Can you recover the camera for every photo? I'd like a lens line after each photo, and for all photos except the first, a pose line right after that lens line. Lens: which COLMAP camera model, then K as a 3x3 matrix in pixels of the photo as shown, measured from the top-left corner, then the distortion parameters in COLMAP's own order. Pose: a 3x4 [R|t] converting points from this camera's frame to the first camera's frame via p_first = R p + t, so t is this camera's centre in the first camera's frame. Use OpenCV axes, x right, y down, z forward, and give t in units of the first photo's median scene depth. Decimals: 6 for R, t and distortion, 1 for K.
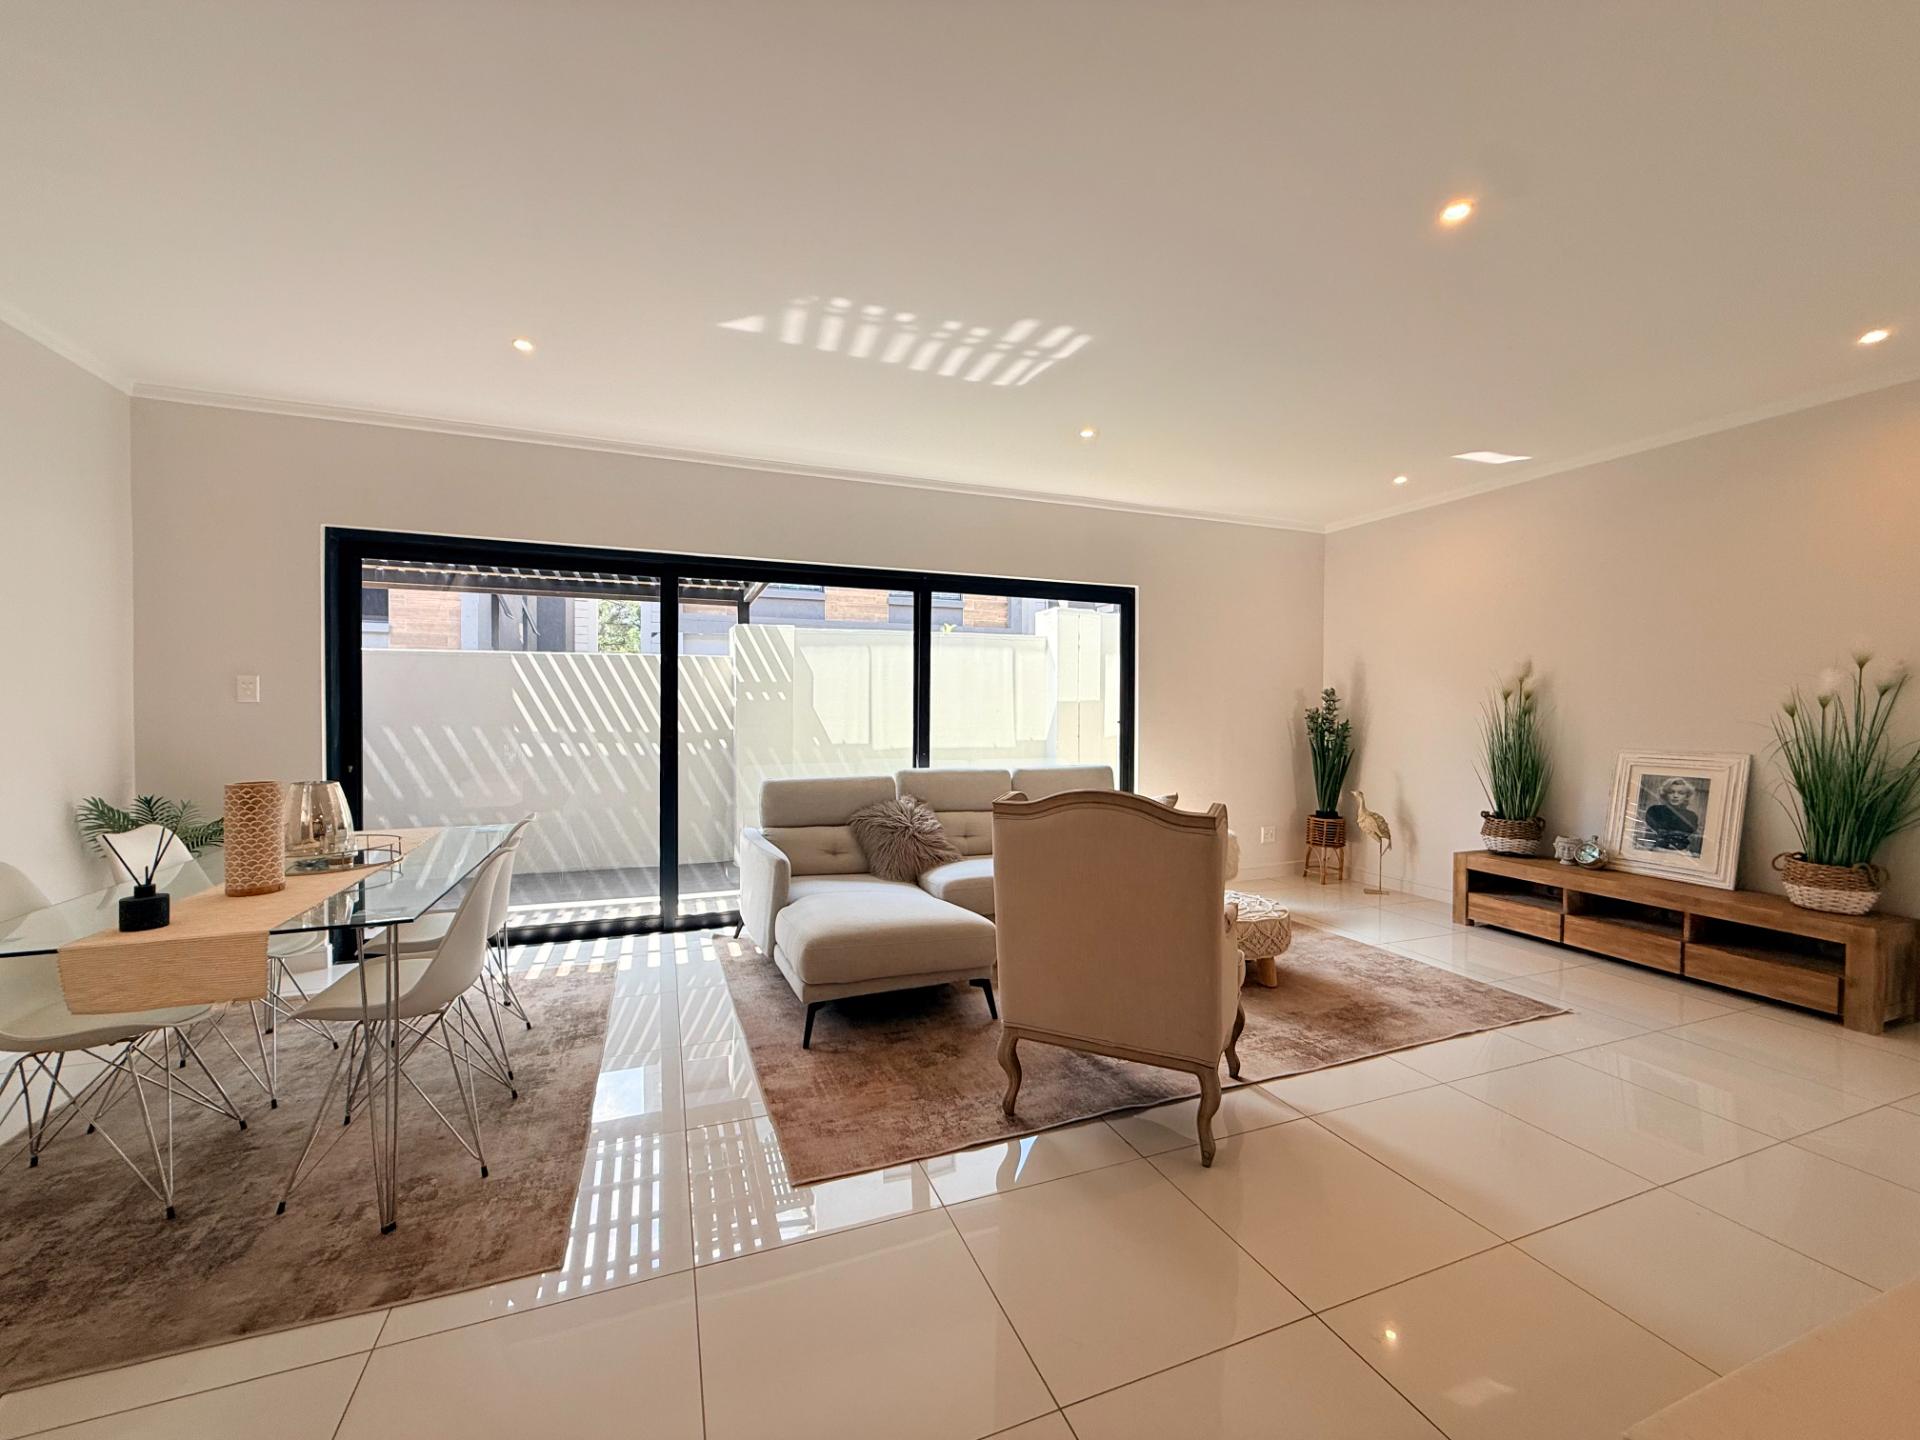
lens RADIAL K [[763.5, 0, 958.2], [0, 763.5, 725.4], [0, 0, 1]] dist [-0.000185, 0.000286]
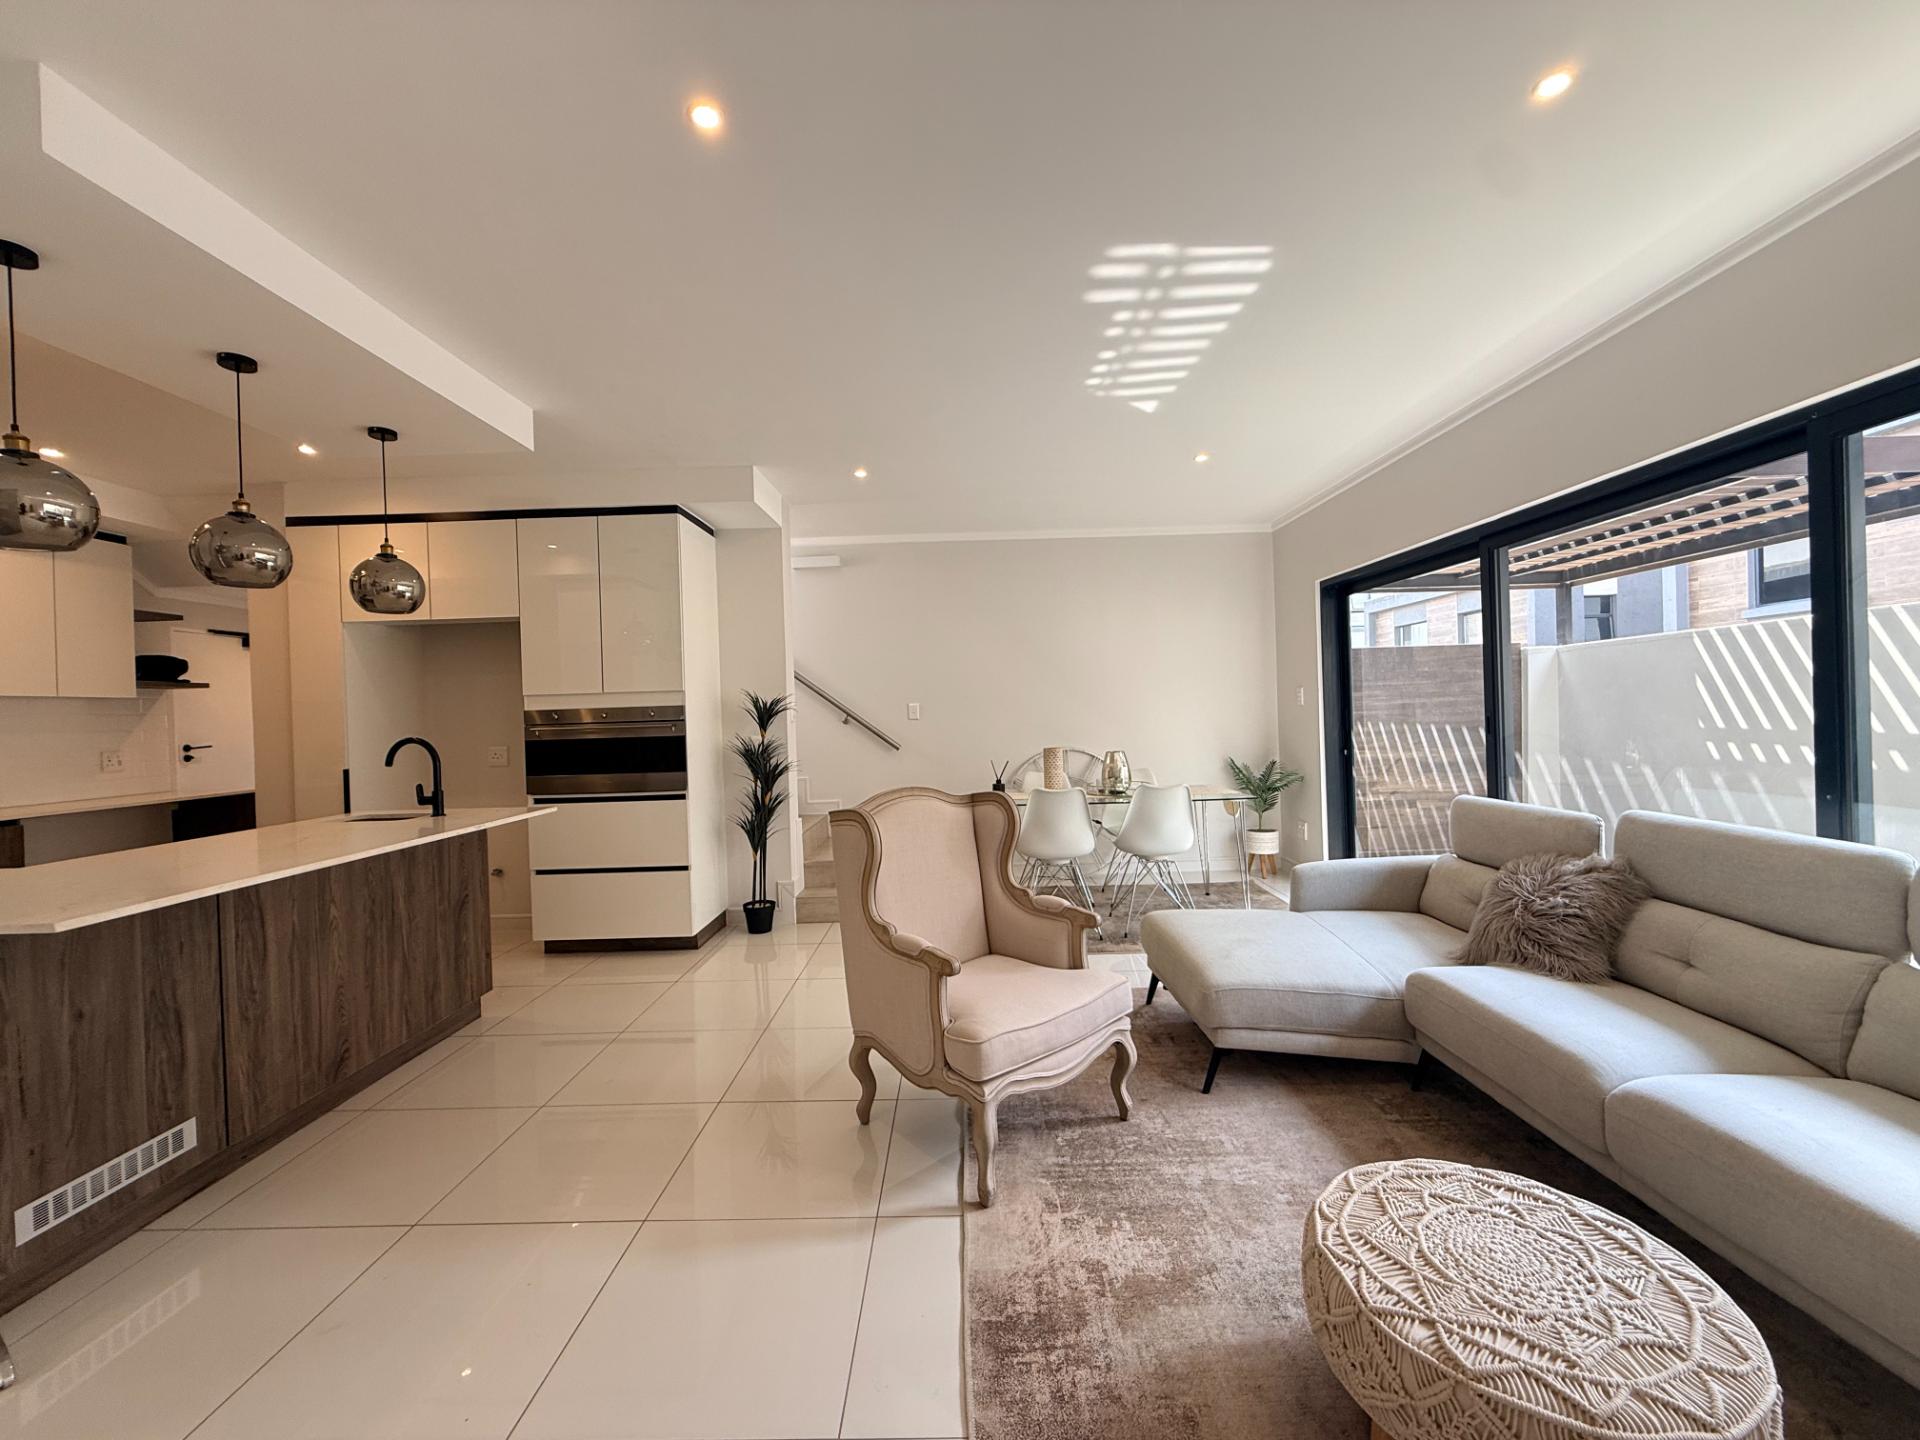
lens RADIAL K [[763.5, 0, 952.6], [0, 763.5, 720.5], [0, 0, 1]] dist [-0.000185, 0.000286]
pose [[-0.376212, 0.013669, -0.926433, 0.815677], [0.007034, 0.999904, 0.011897, -0.023170], [0.926507, -0.002041, -0.376273, 0.956561]]
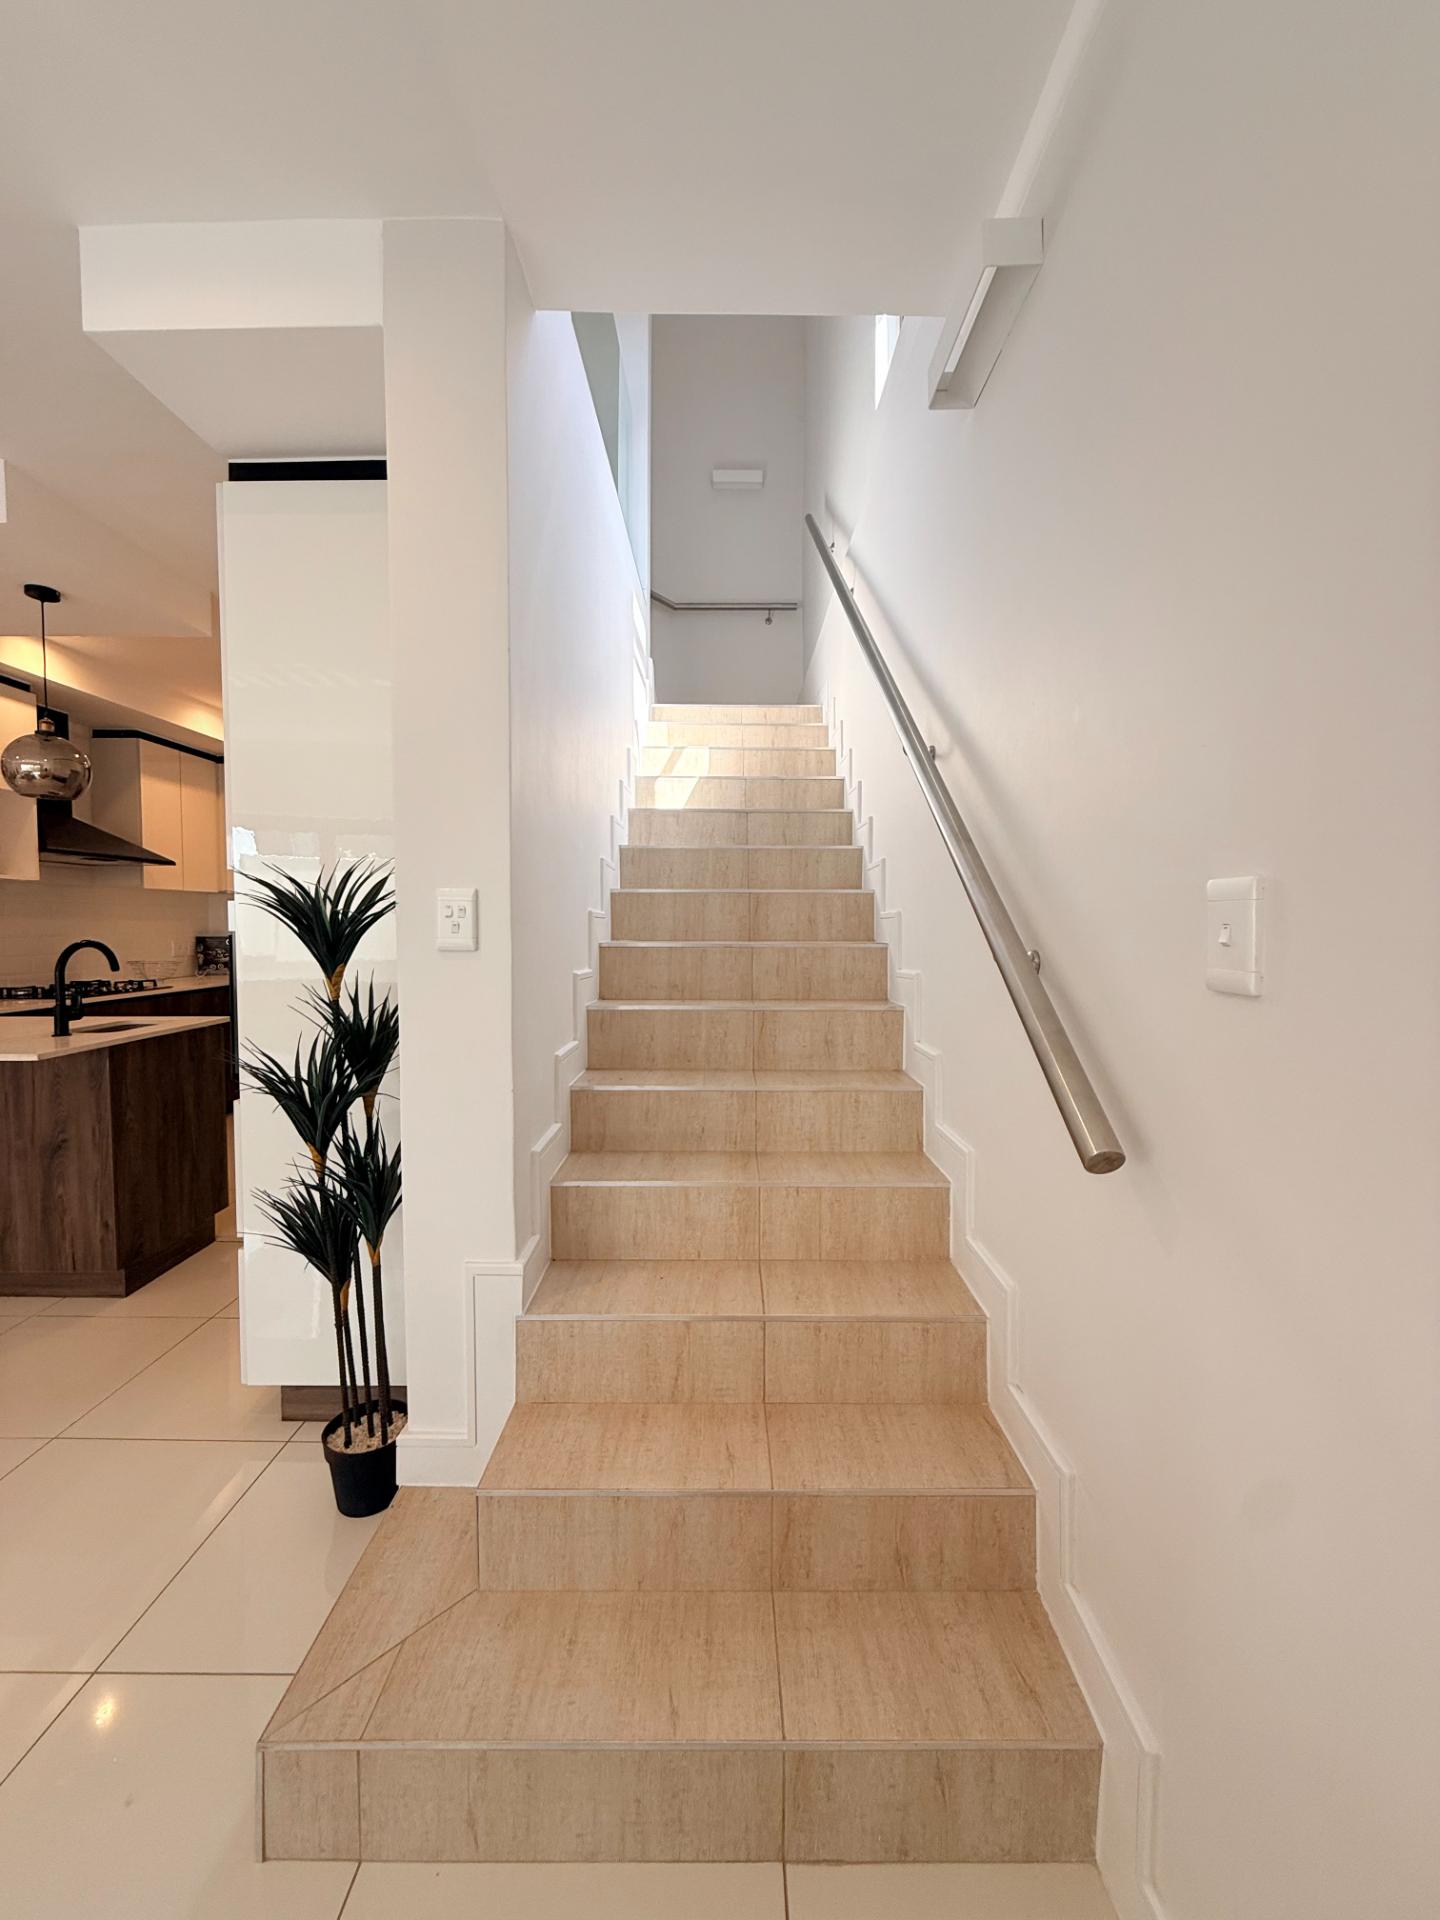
lens RADIAL K [[763.5, 0, 720.3], [0, 763.5, 954.6], [0, 0, 1]] dist [-0.000185, 0.000286]
pose [[-0.928306, -0.022564, 0.371132, -0.706205], [0.001823, 0.997869, 0.065228, -0.031824], [-0.371813, 0.061228, -0.926286, 0.494451]]
